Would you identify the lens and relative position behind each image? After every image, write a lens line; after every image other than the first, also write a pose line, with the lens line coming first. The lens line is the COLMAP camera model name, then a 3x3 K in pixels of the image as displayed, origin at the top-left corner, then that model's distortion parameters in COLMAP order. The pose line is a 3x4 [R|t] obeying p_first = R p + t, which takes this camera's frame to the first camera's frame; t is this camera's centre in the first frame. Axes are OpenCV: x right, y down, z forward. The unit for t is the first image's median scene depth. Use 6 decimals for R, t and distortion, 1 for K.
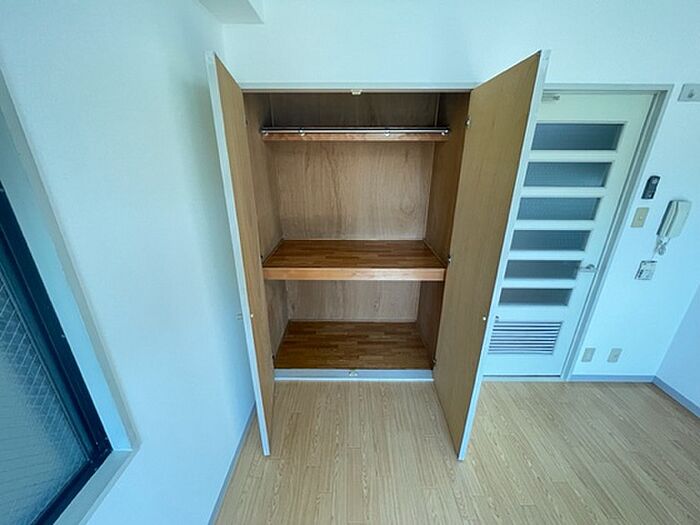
lens RADIAL K [[284.7, 0, 349.5], [0, 284.7, 267.4], [0, 0, 1]] dist [-0.000127, -0.000580]
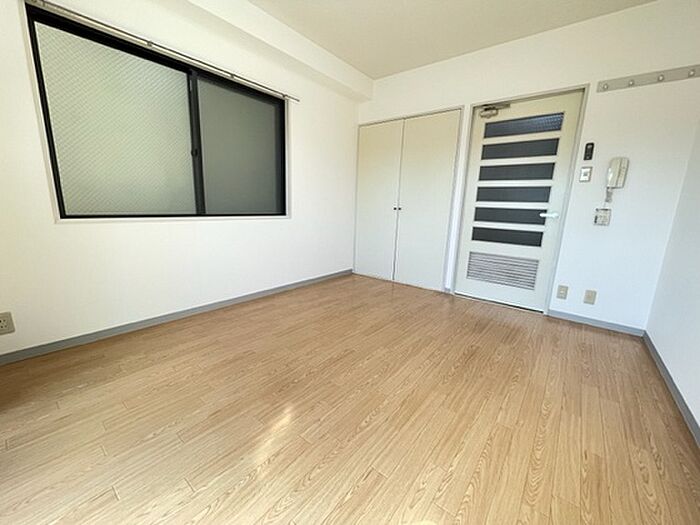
lens RADIAL K [[284.7, 0, 348.0], [0, 284.7, 260.2], [0, 0, 1]] dist [-0.000127, -0.000580]
pose [[0.776677, 0.152451, -0.611172, 0.970880], [-0.256168, 0.962855, -0.085364, 0.588661], [0.575456, 0.222863, 0.786881, -0.592169]]
